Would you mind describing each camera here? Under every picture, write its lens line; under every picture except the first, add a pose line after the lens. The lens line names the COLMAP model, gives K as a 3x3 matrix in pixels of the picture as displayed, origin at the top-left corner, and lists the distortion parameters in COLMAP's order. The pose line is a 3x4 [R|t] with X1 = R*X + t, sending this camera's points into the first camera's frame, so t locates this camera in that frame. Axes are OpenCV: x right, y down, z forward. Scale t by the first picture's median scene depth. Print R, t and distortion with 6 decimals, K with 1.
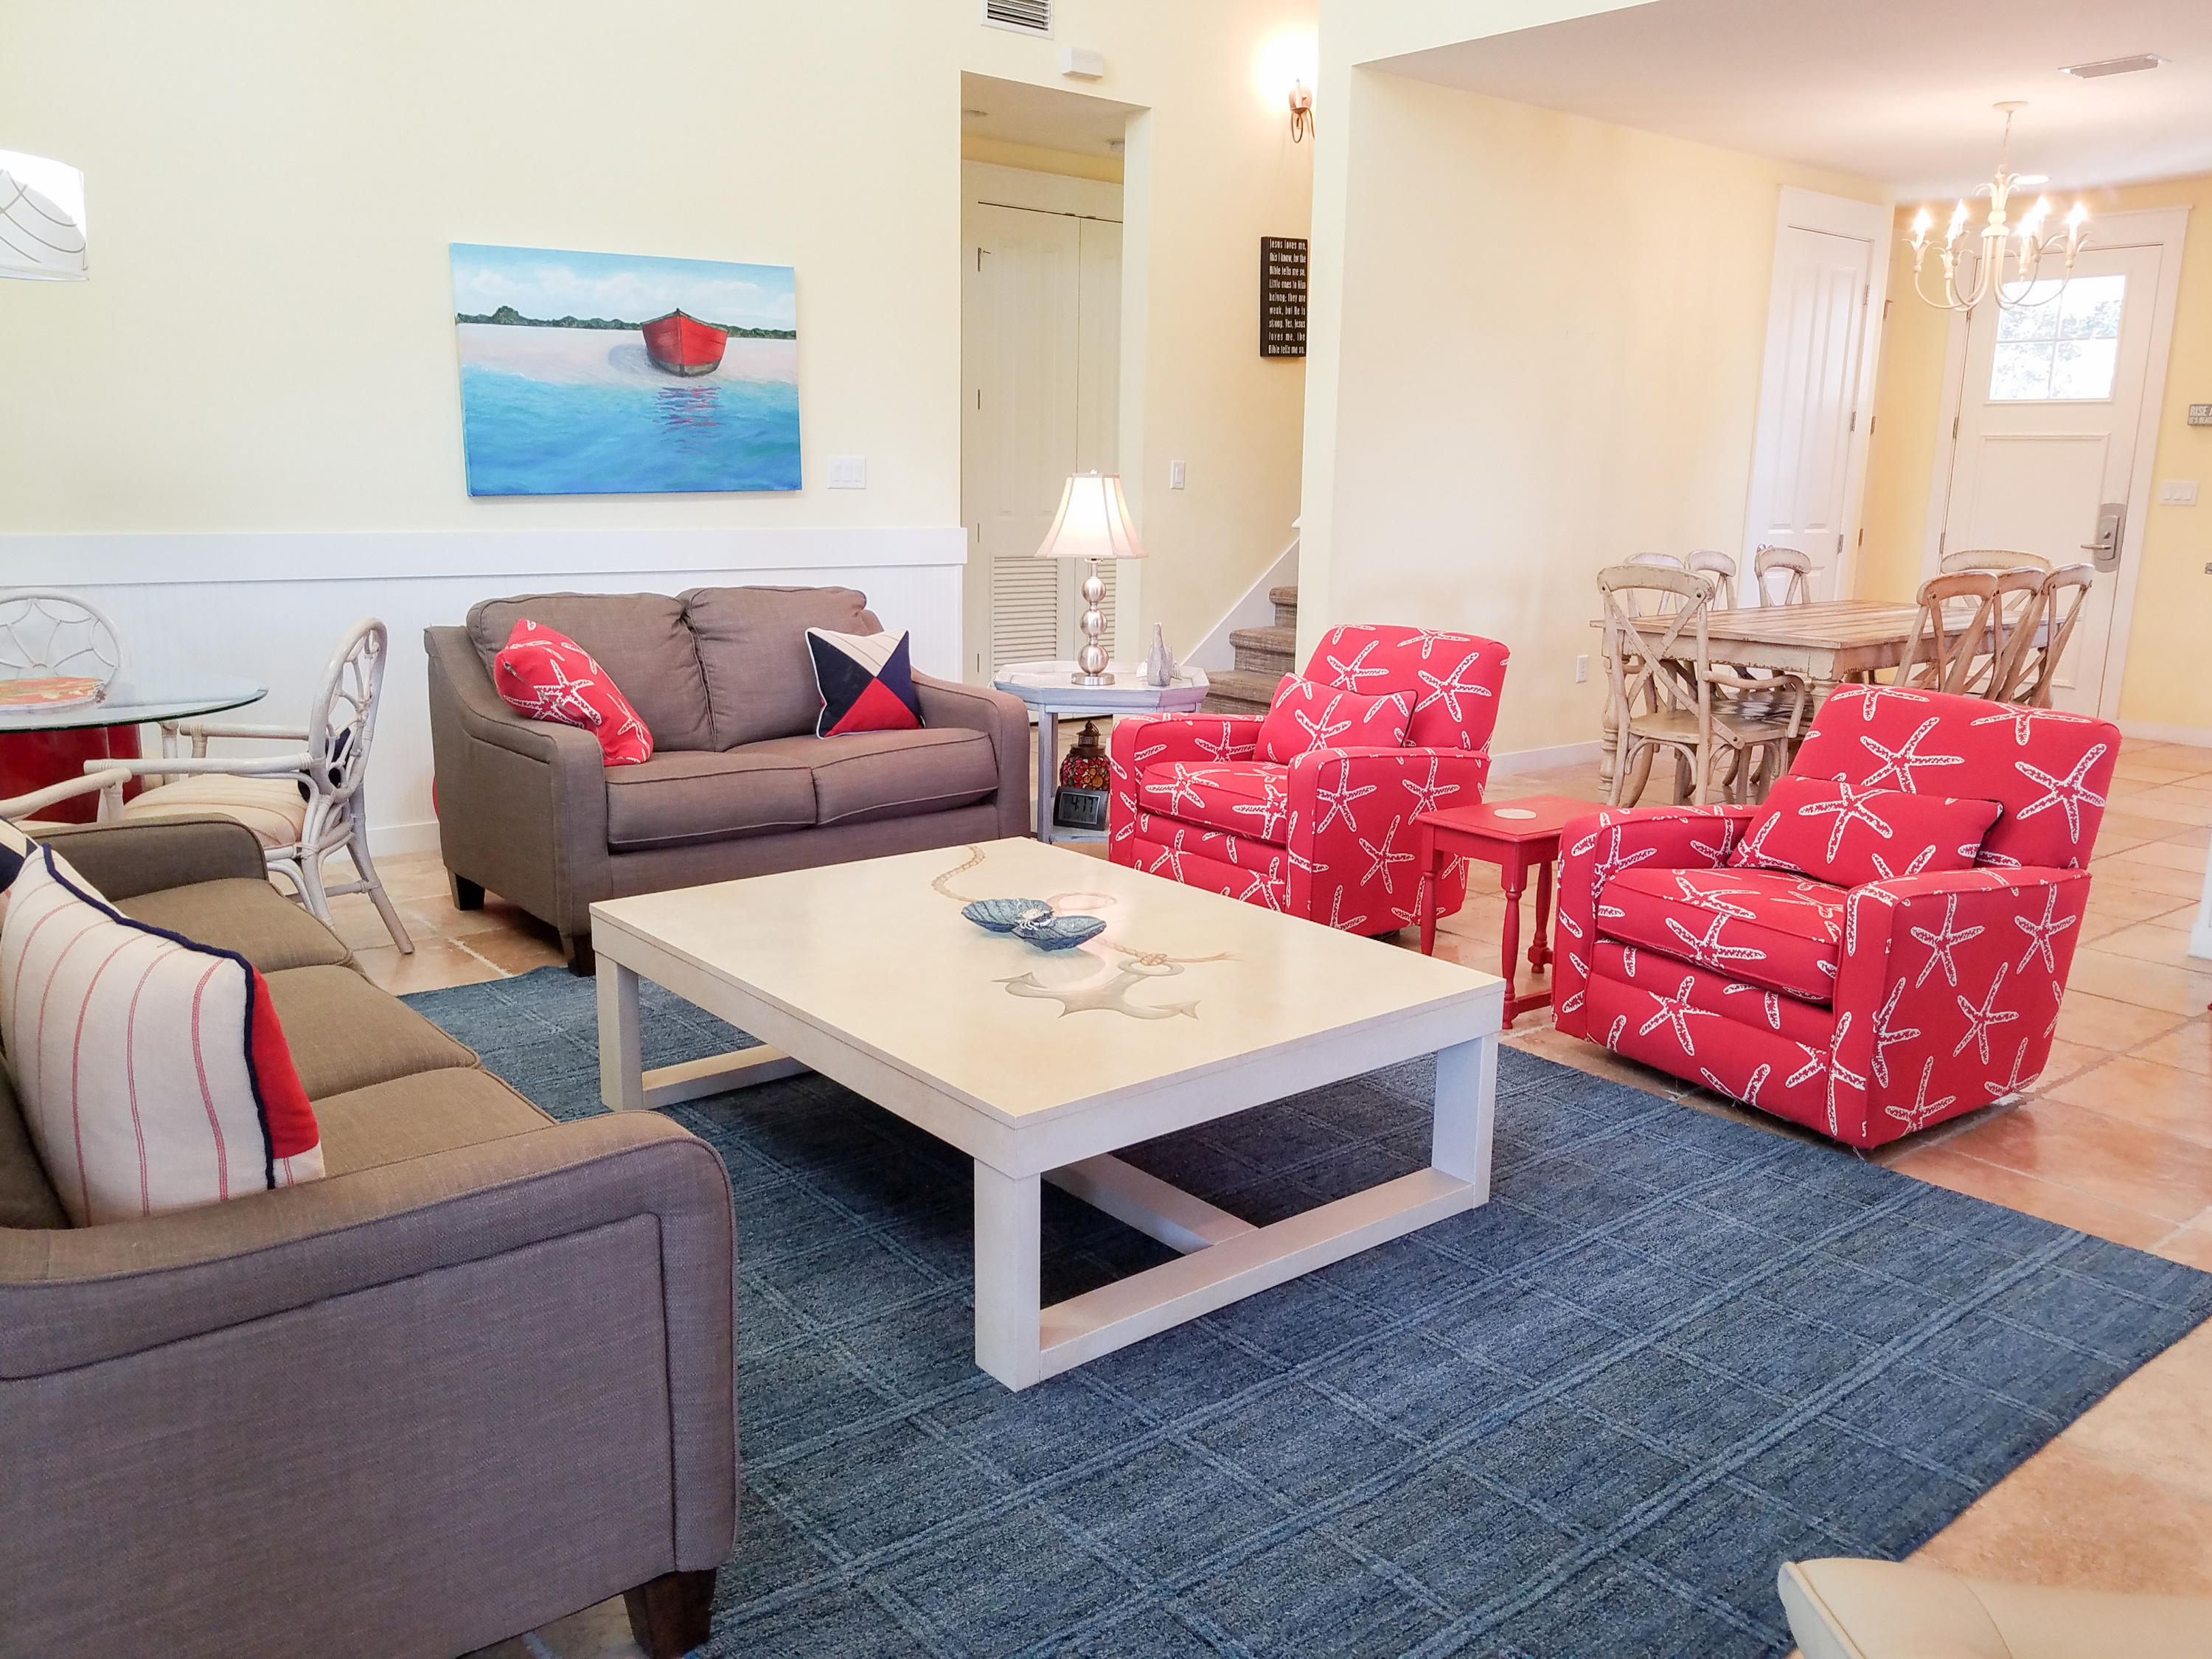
lens RADIAL K [[1712.8, 0, 1111.1], [0, 1712.8, 809.4], [0, 0, 1]] dist [0.004914, 0.005273]
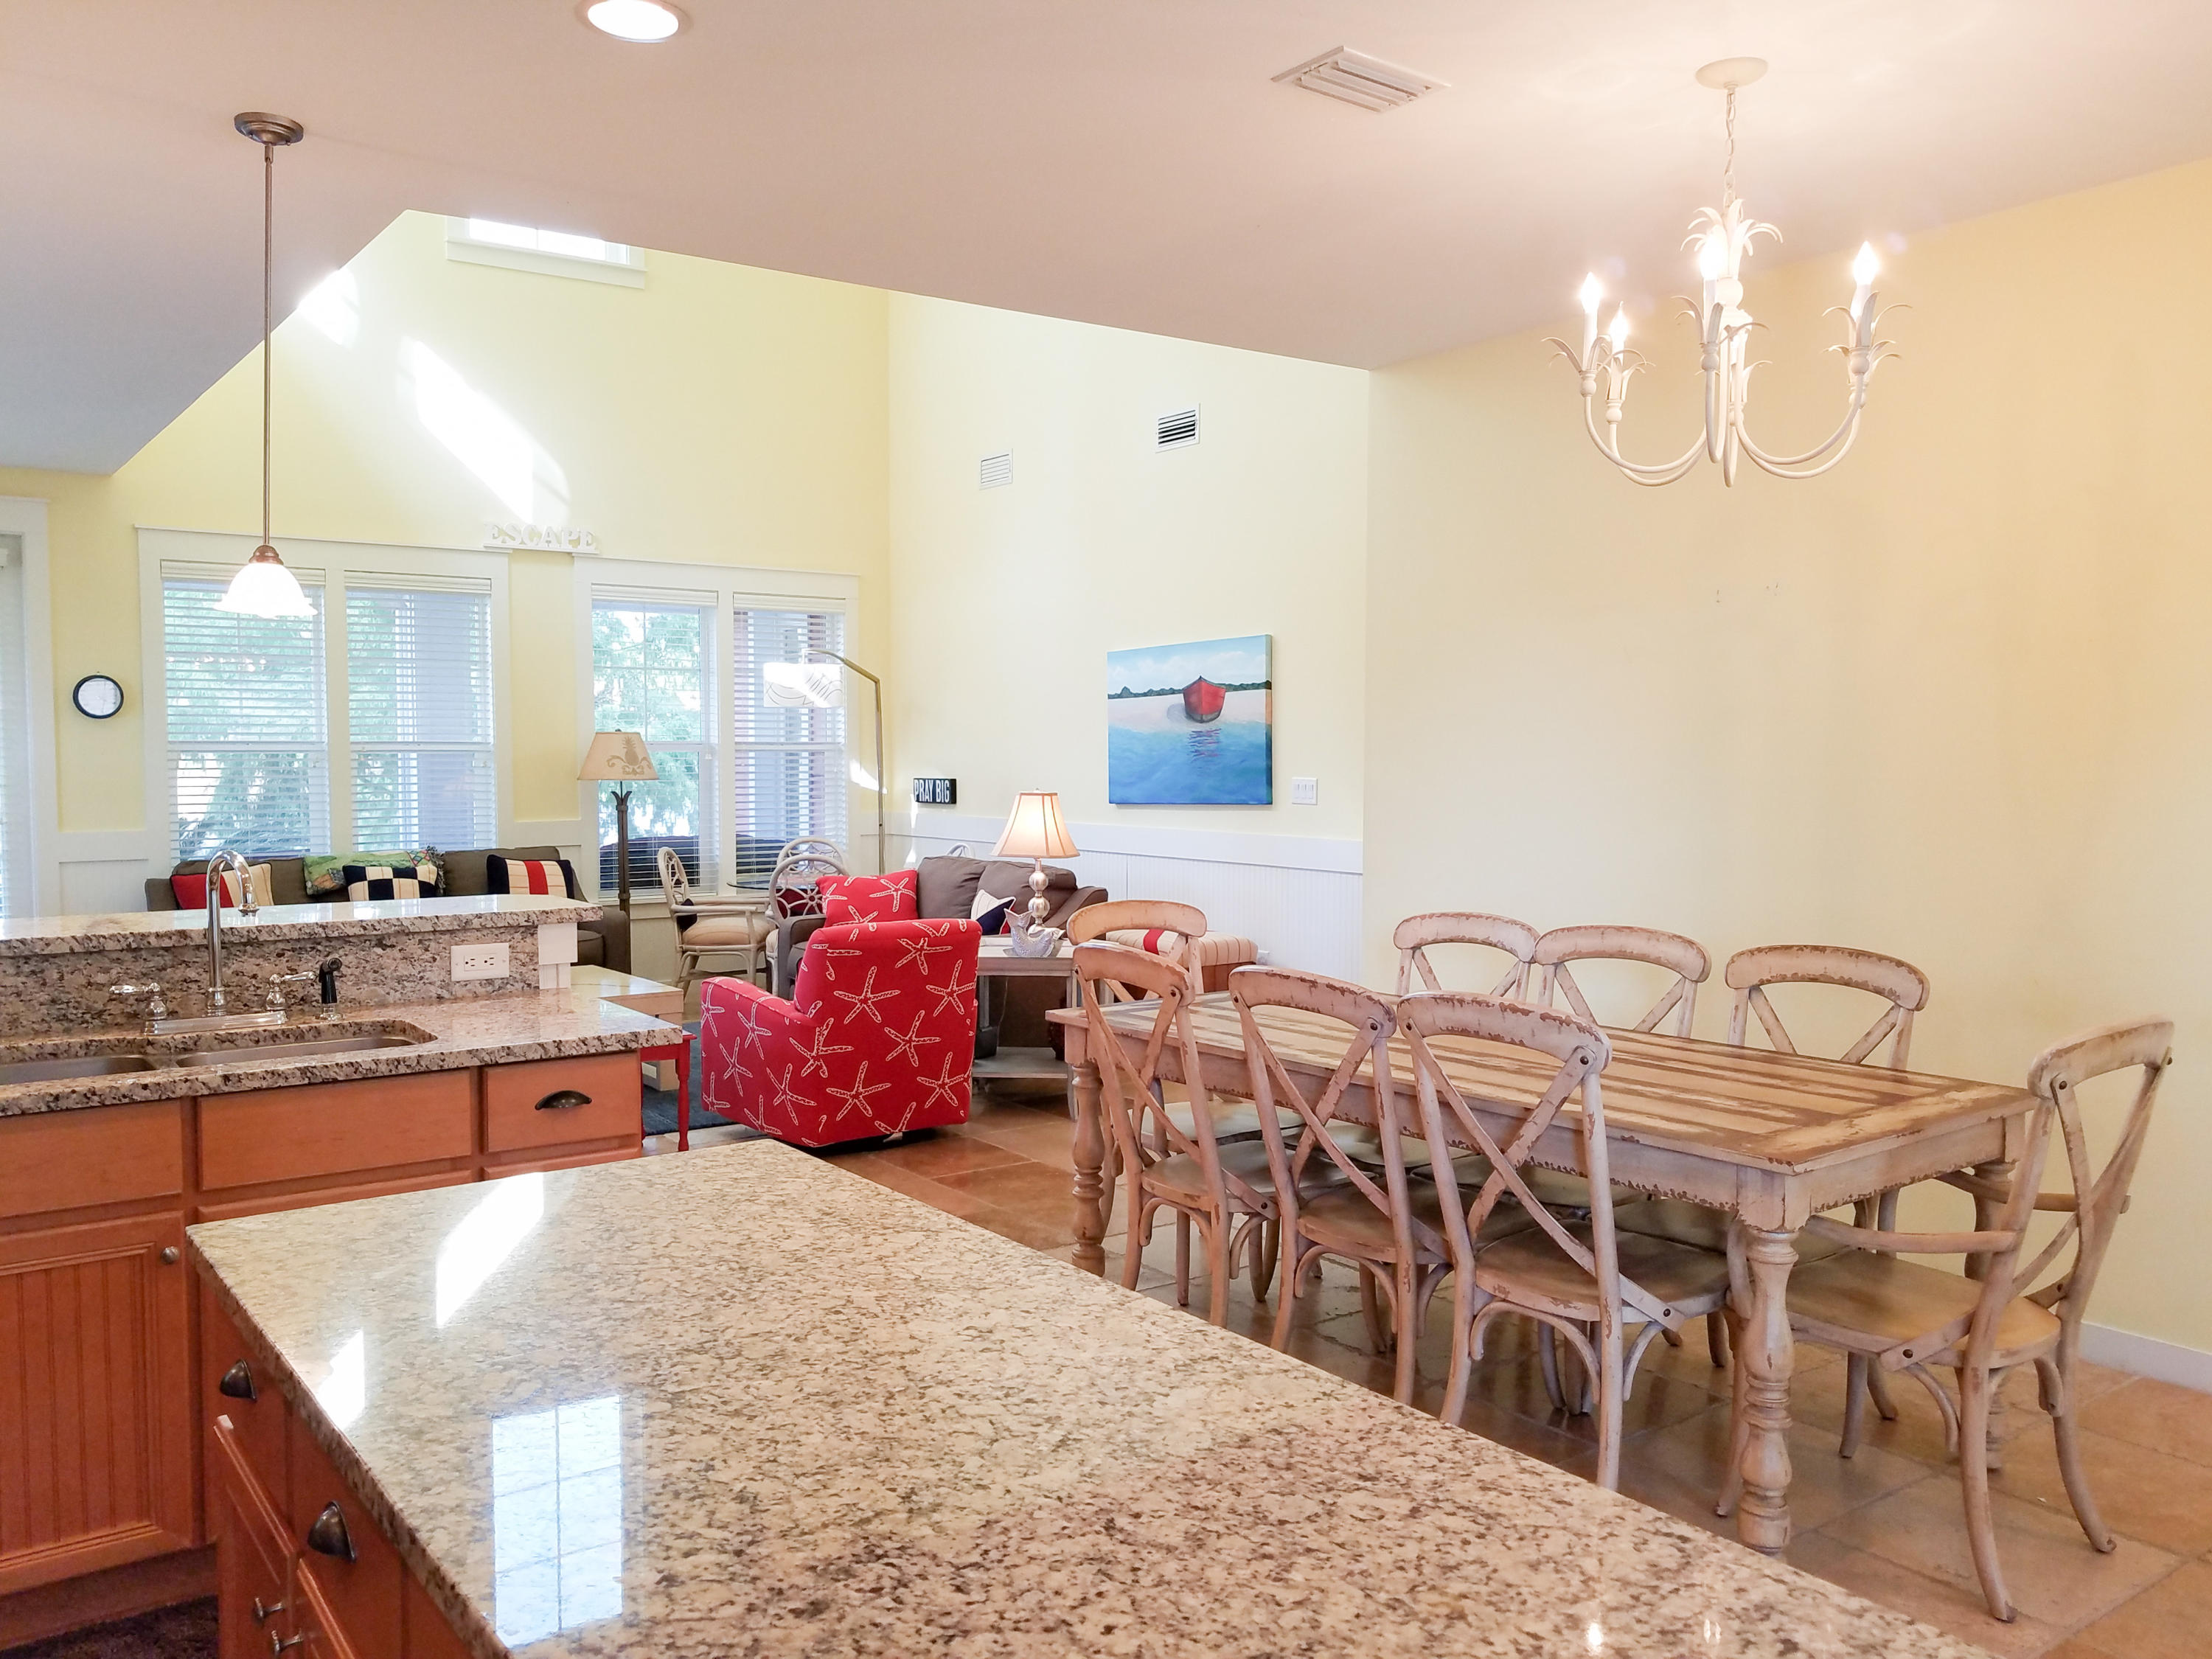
lens RADIAL K [[1712.8, 0, 1091.1], [0, 1712.8, 847.4], [0, 0, 1]] dist [0.004914, 0.005273]
pose [[-0.046244, 0.033893, -0.998355, 1.143453], [-0.202861, 0.978280, 0.042608, -0.192250], [0.978115, 0.204498, -0.038364, 0.976092]]
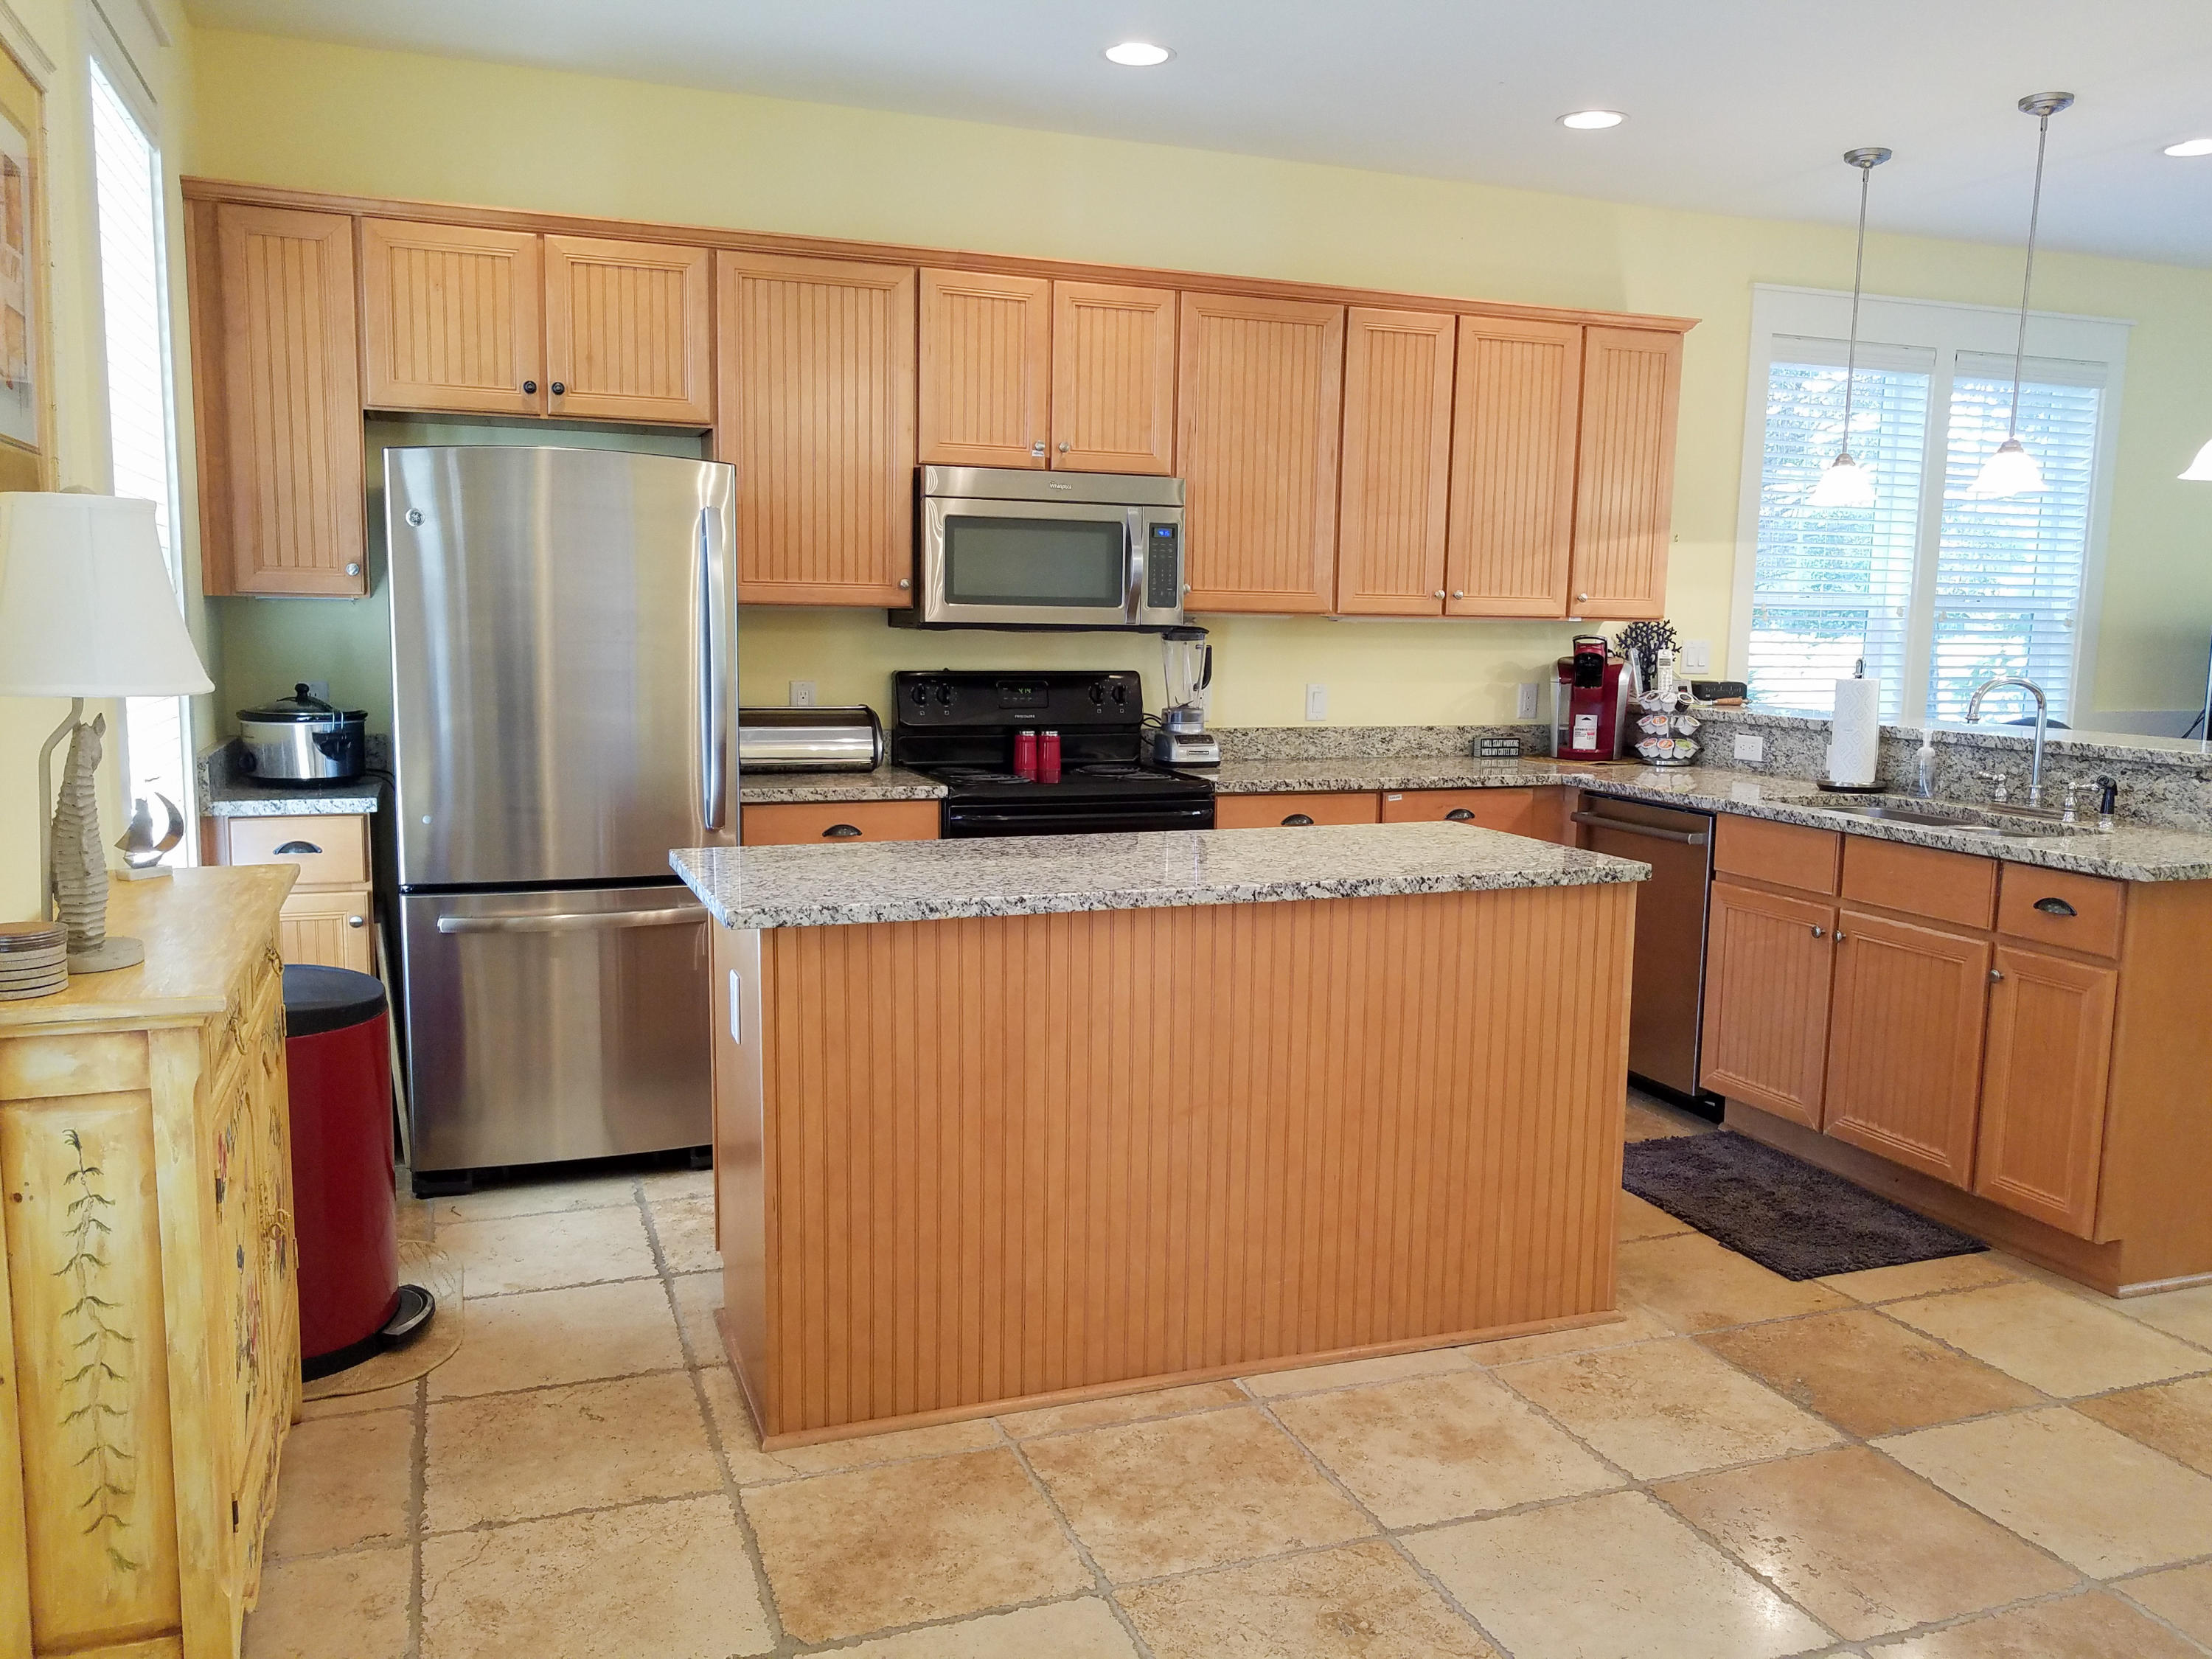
lens RADIAL K [[1712.8, 0, 1106.4], [0, 1712.8, 828.1], [0, 0, 1]] dist [0.004914, 0.005273]
pose [[-0.947229, -0.077558, 0.311032, 0.757893], [0.027522, 0.947029, 0.319966, -0.286842], [-0.319373, 0.311641, -0.894919, 1.443802]]
